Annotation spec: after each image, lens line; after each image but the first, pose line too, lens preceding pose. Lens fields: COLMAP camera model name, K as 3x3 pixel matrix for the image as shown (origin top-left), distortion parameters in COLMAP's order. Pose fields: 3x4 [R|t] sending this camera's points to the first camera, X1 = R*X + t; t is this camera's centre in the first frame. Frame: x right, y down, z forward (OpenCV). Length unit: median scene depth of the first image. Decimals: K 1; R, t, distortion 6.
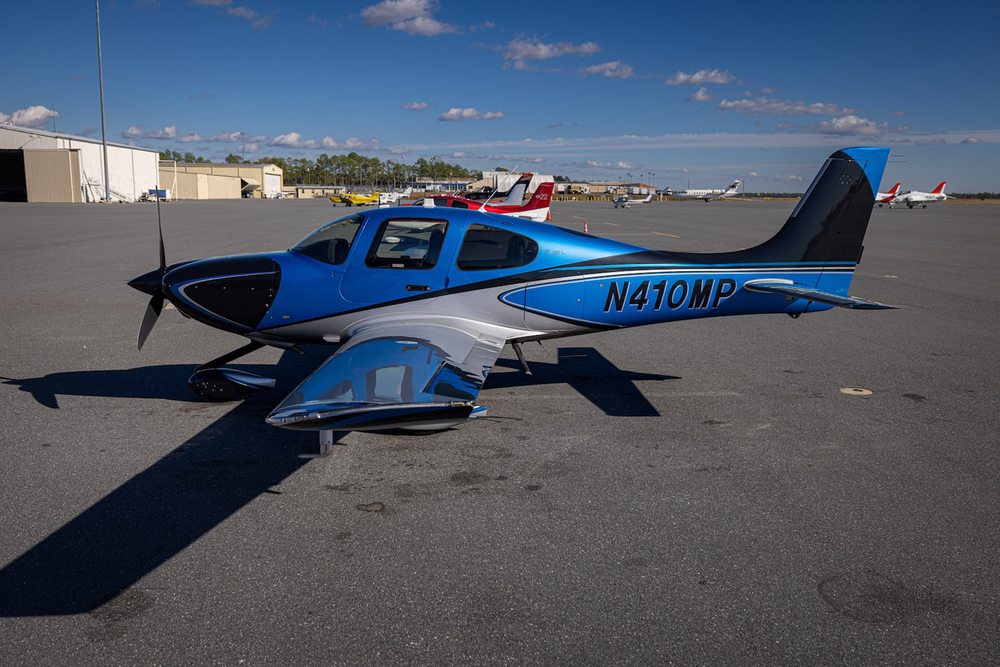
lens RADIAL K [[906.3, 0, 526.1], [0, 906.3, 371.5], [0, 0, 1]] dist [-0.001467, 0.001977]
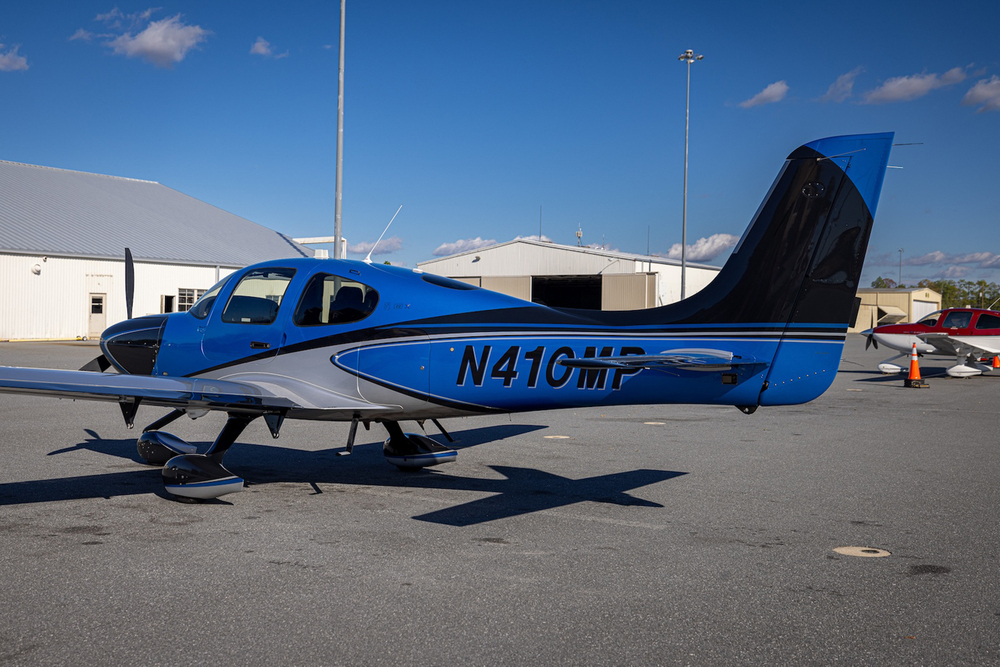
lens RADIAL K [[1197.6, 0, 440.3], [0, 1197.6, 333.0], [0, 0, 1]] dist [-0.004631, -0.001868]
pose [[0.729574, 0.000750, -0.683901, 0.776463], [-0.137282, 0.979806, -0.145375, 0.038685], [0.669981, 0.199949, 0.714944, 0.287944]]
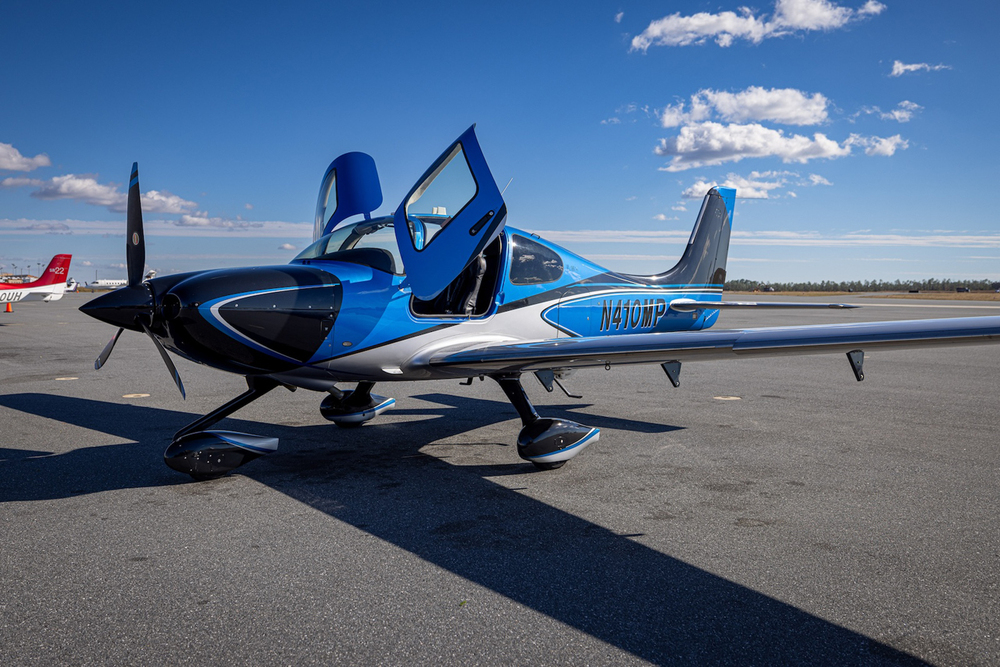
lens RADIAL K [[906.3, 0, 526.1], [0, 906.3, 371.5], [0, 0, 1]] dist [-0.001467, 0.001977]
pose [[0.766194, -0.062793, 0.639534, -0.624589], [0.132246, 0.989320, -0.061300, 0.028226], [-0.628854, 0.131543, 0.766315, 0.318051]]
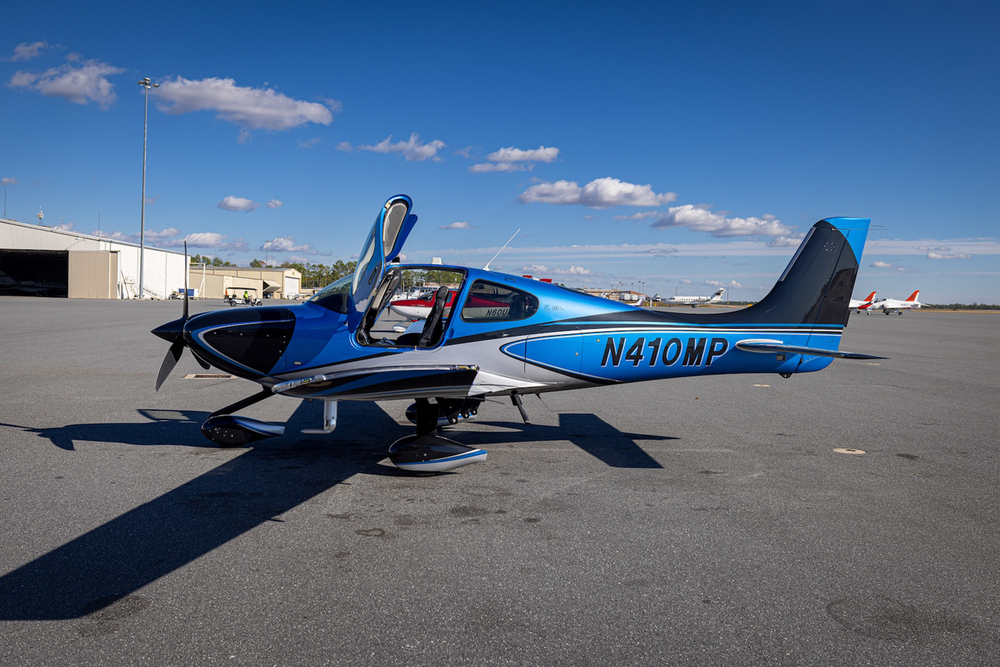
lens RADIAL K [[854.9, 0, 500.0], [0, 854.9, 333.5], [0, 0, 1]] dist [-0.002506, 0.004054]
pose [[0.999519, 0.013346, -0.028009, -0.003103], [-0.017635, 0.987129, -0.158948, 0.057260], [0.025528, 0.159365, 0.986890, 0.023742]]
